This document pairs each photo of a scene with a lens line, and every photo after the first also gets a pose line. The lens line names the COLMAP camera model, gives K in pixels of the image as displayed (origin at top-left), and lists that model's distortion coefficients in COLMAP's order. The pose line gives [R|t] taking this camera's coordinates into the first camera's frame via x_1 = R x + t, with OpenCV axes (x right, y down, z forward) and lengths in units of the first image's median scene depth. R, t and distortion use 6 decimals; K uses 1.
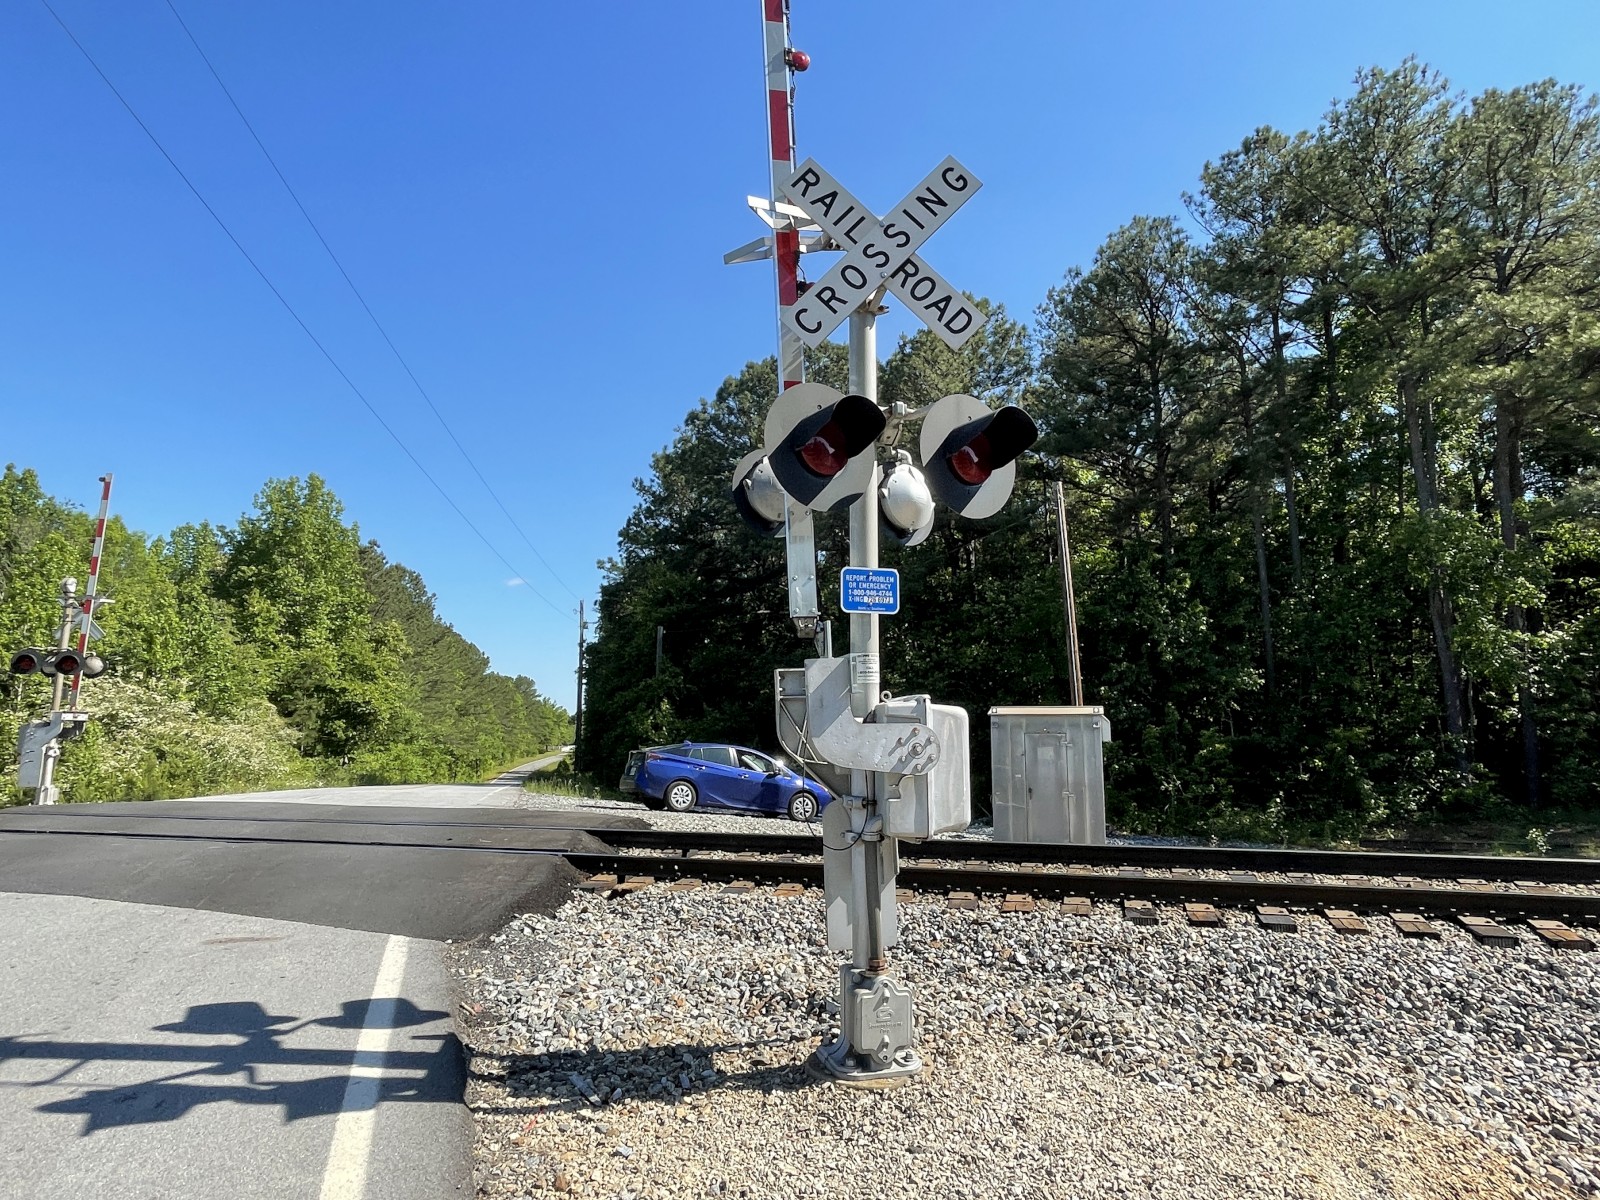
lens RADIAL K [[897.1, 0, 805.8], [0, 897.1, 599.0], [0, 0, 1]] dist [-0.005583, -0.000882]
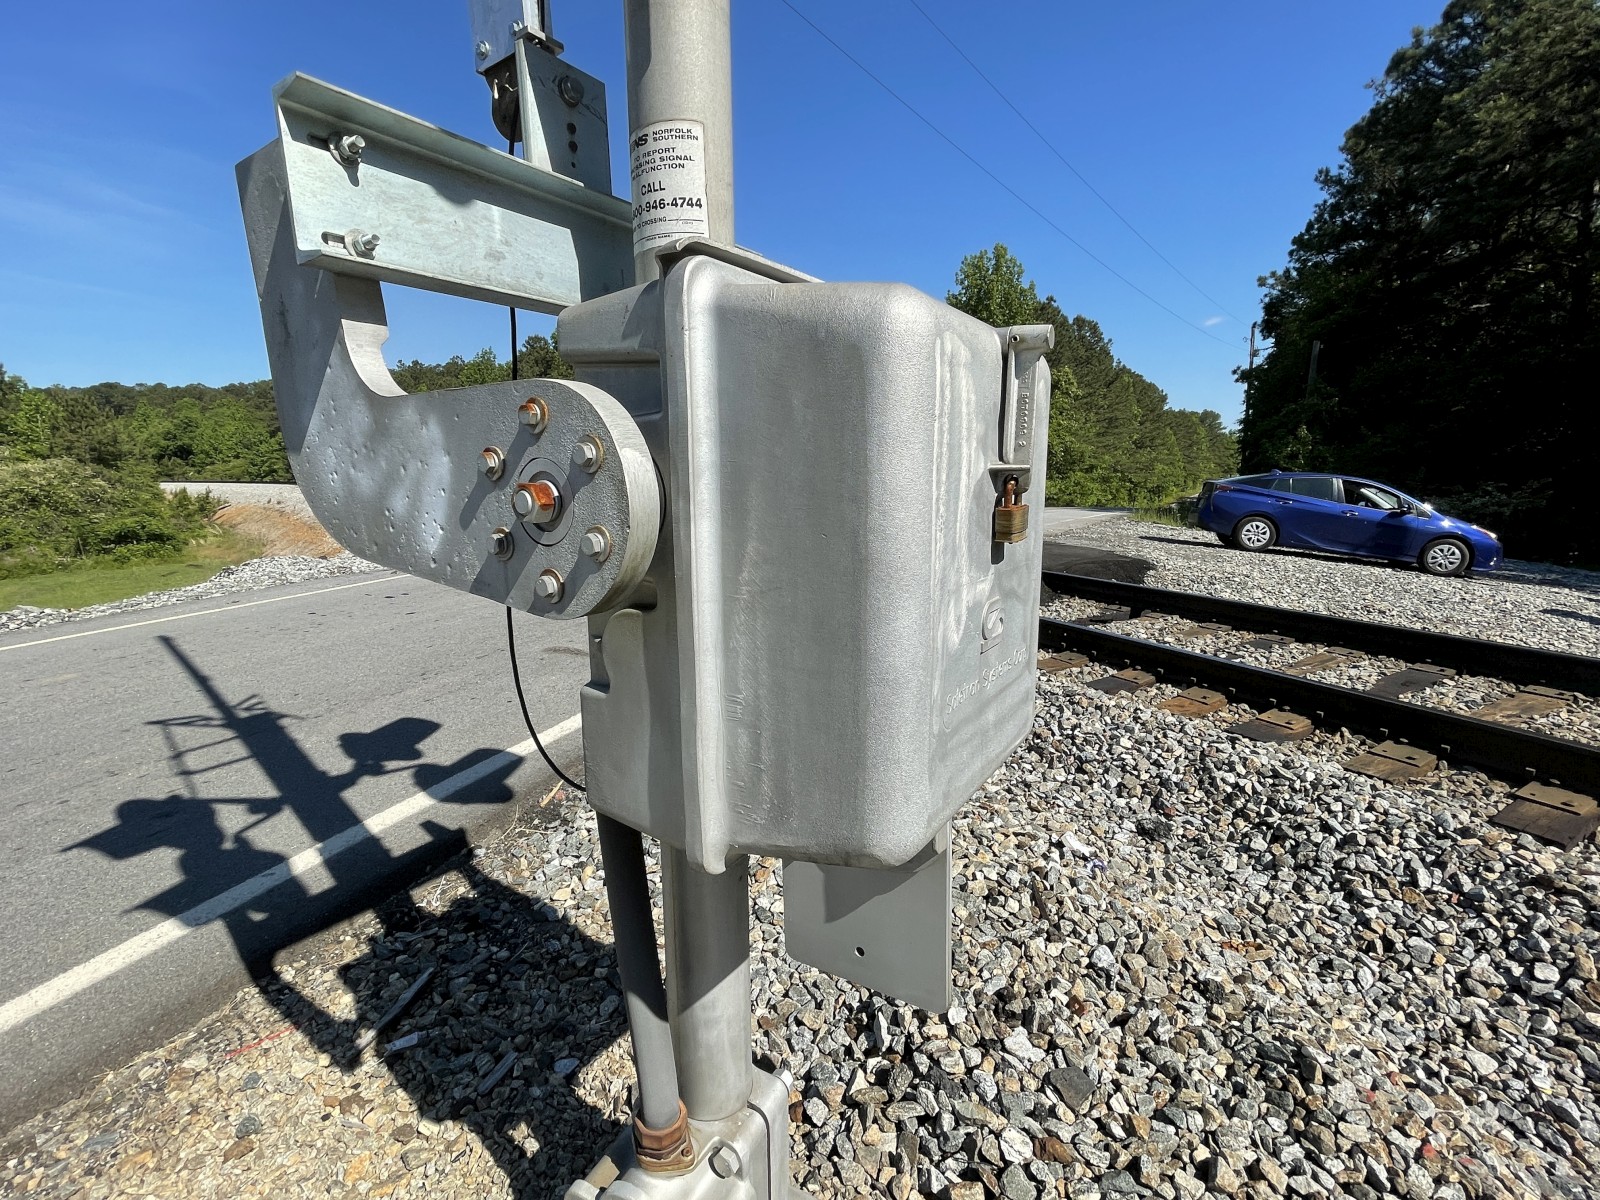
lens RADIAL K [[736.7, 0, 800.0], [0, 736.7, 600.0], [0, 0, 1]] dist [0.002348, -0.004215]
pose [[0.695724, 0.124217, -0.707487, 0.060693], [0.112791, 0.953824, 0.278384, 0.030671], [0.709398, -0.273476, 0.649588, 0.191560]]
